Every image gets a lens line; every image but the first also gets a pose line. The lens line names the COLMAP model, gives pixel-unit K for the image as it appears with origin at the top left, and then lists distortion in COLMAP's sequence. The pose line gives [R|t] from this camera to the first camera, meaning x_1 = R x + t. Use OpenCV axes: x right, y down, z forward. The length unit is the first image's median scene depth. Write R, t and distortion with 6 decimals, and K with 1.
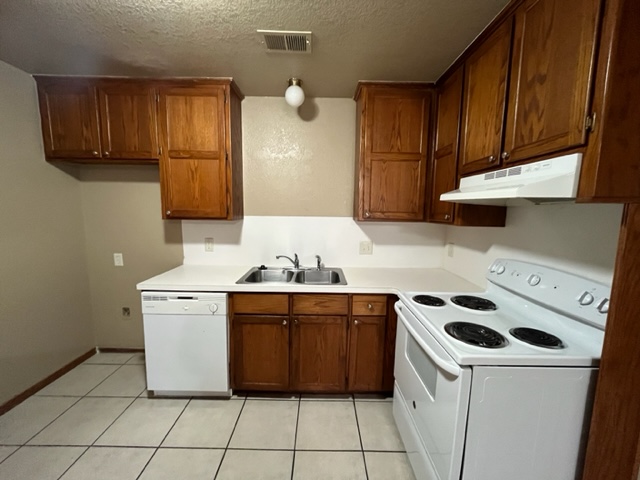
lens RADIAL K [[260.1, 0, 321.0], [0, 260.1, 240.0], [0, 0, 1]] dist [-0.000627, -0.001074]
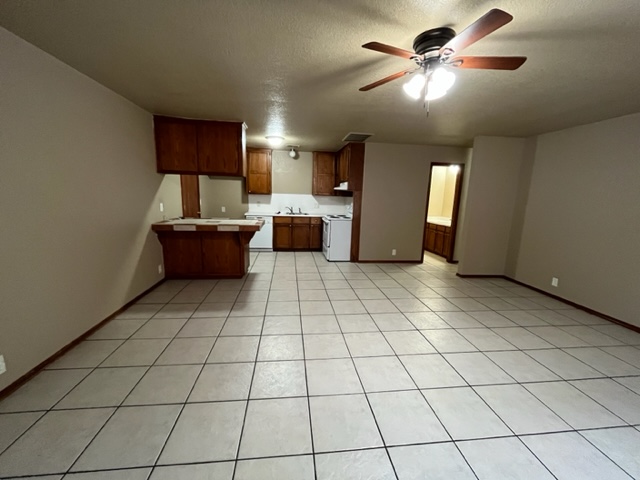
lens RADIAL K [[260.1, 0, 318.2], [0, 260.1, 237.7], [0, 0, 1]] dist [-0.000627, -0.001074]
pose [[0.995040, 0.000171, 0.099477, -0.105921], [-0.005441, 0.998595, 0.052702, 0.270198], [-0.099328, -0.052981, 0.993643, -2.133165]]
